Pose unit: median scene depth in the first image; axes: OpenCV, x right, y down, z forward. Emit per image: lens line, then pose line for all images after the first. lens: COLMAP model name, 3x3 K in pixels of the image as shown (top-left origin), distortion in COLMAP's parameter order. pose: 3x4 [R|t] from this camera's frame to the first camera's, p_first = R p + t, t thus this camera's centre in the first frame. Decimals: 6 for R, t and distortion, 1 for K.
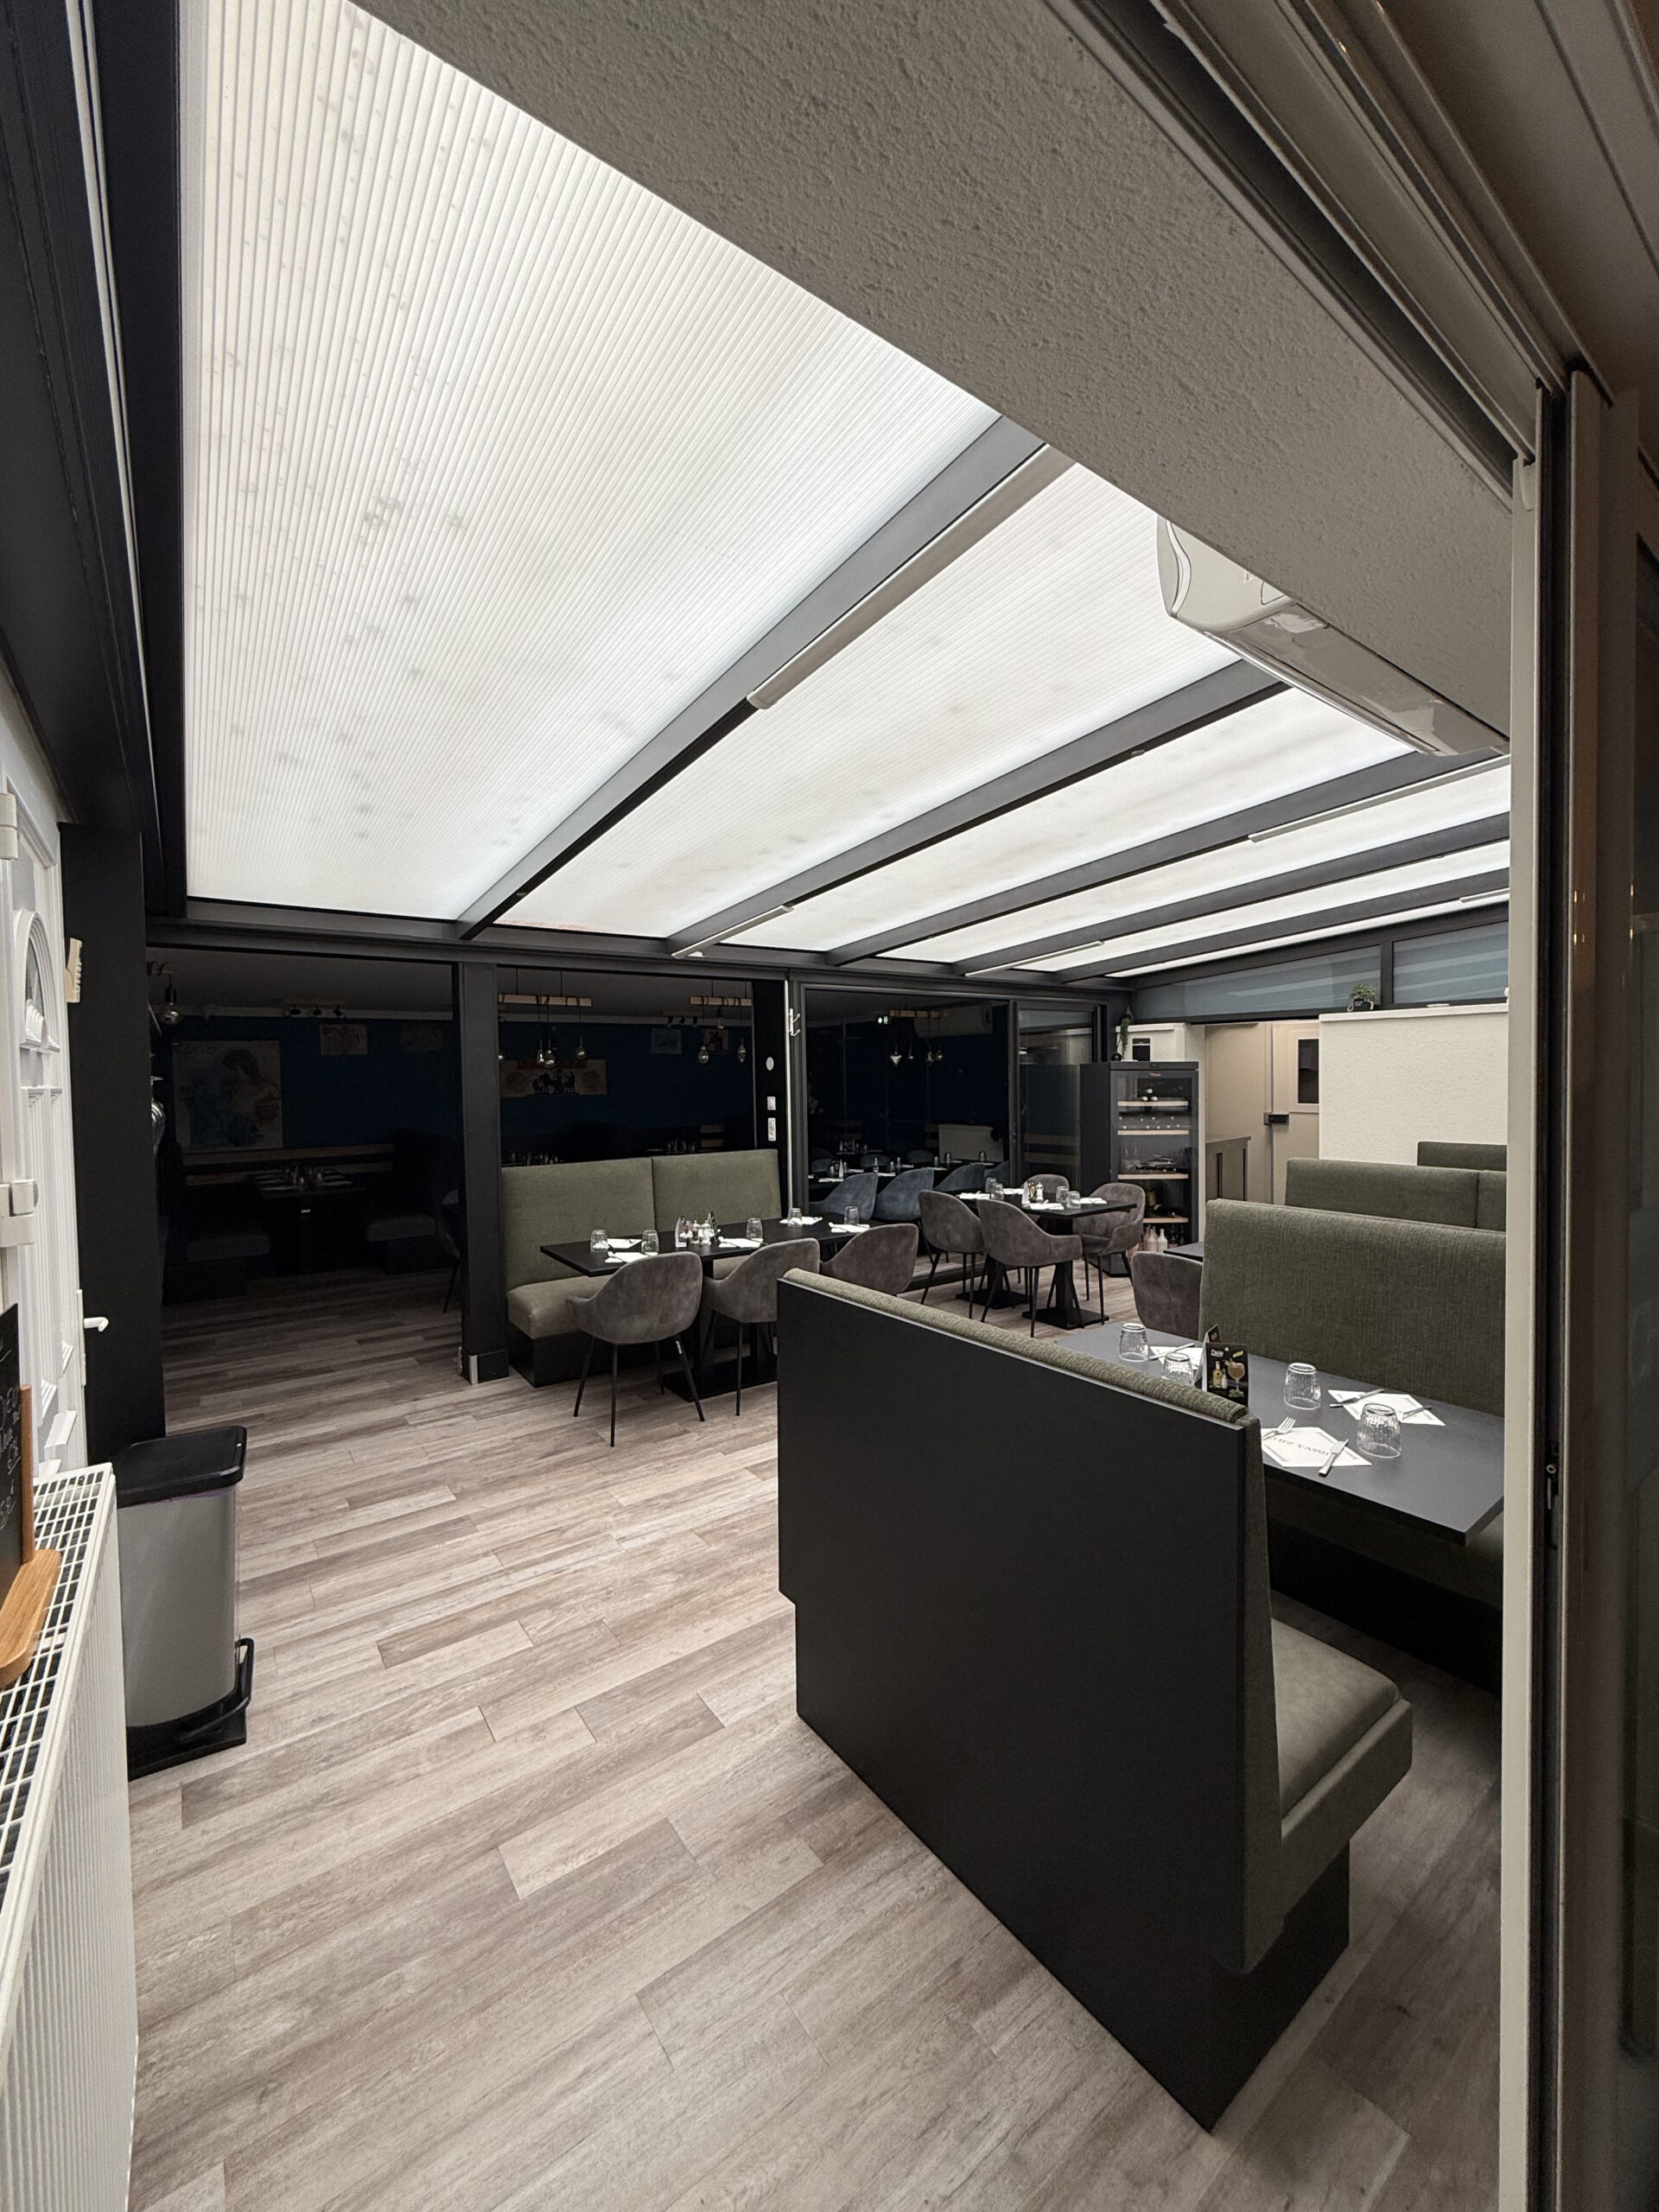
lens RADIAL K [[881.4, 0, 833.0], [0, 881.4, 1106.6], [0, 0, 1]] dist [-0.000817, -0.000009]
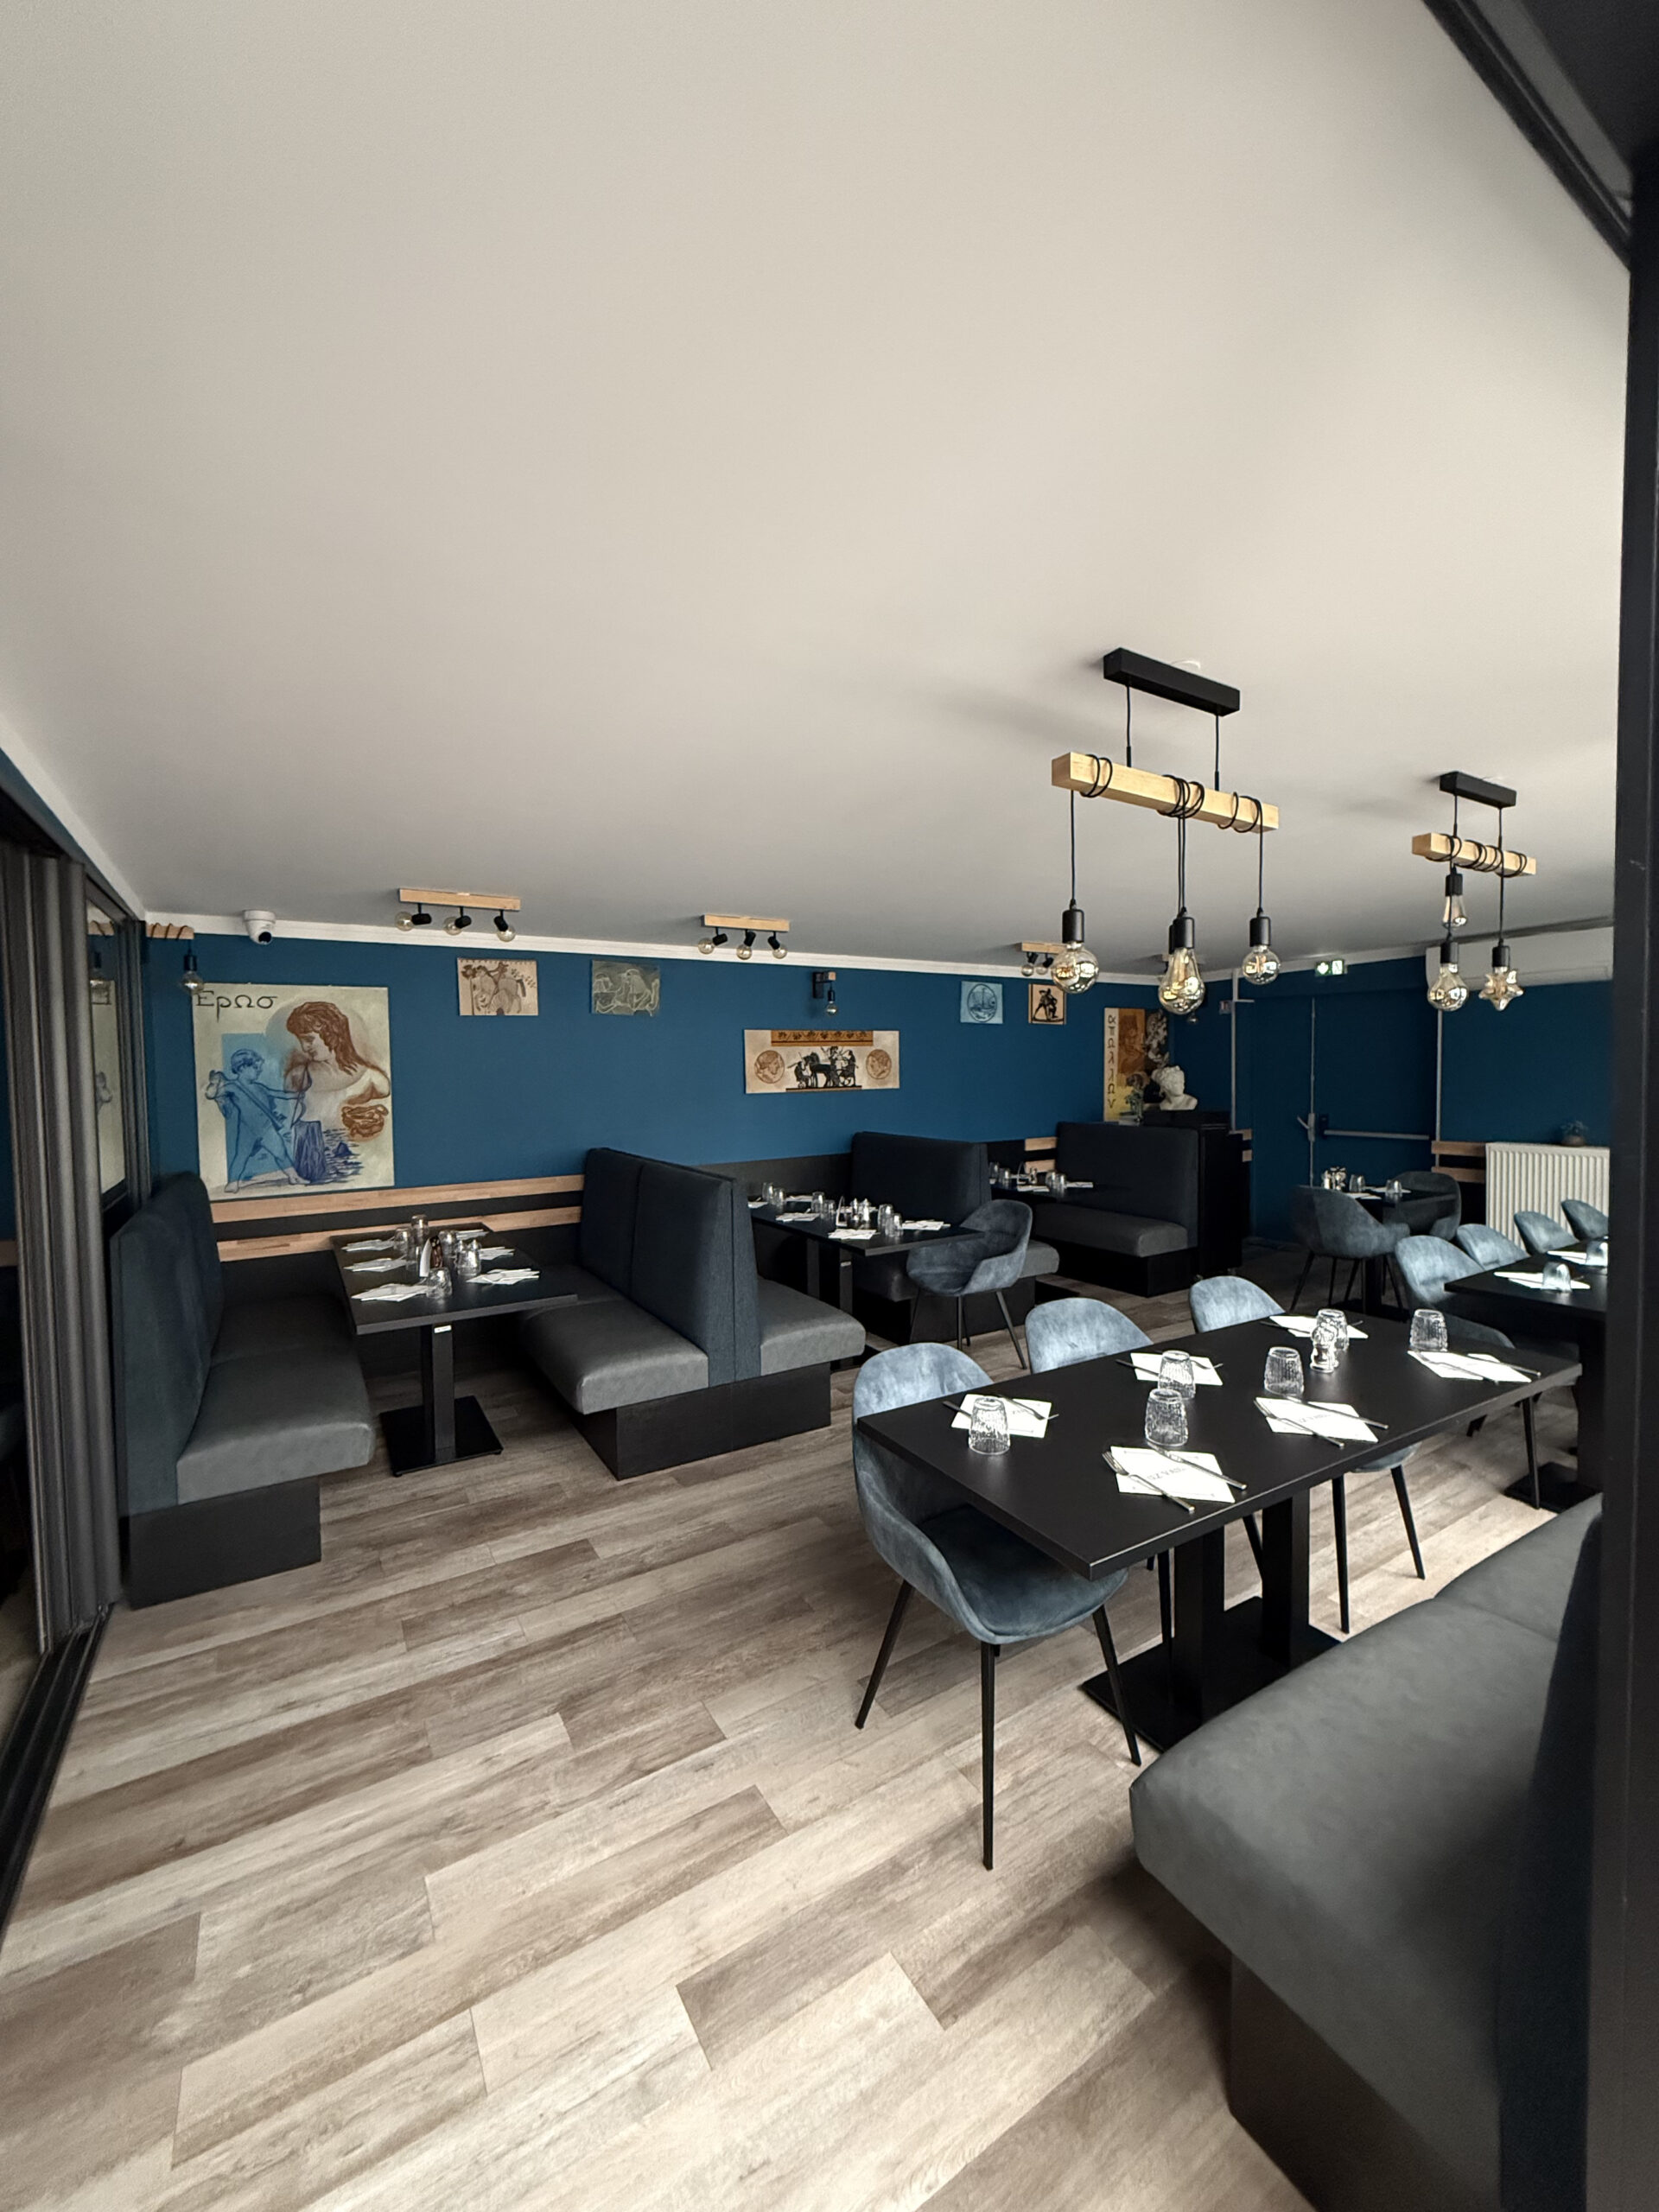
lens RADIAL K [[881.4, 0, 829.7], [0, 881.4, 1105.3], [0, 0, 1]] dist [-0.000817, -0.000009]
pose [[0.995989, 0.003097, -0.089420, -0.299436], [-0.002936, 0.999994, 0.001927, -0.004185], [0.089425, -0.001657, 0.995992, 0.468682]]
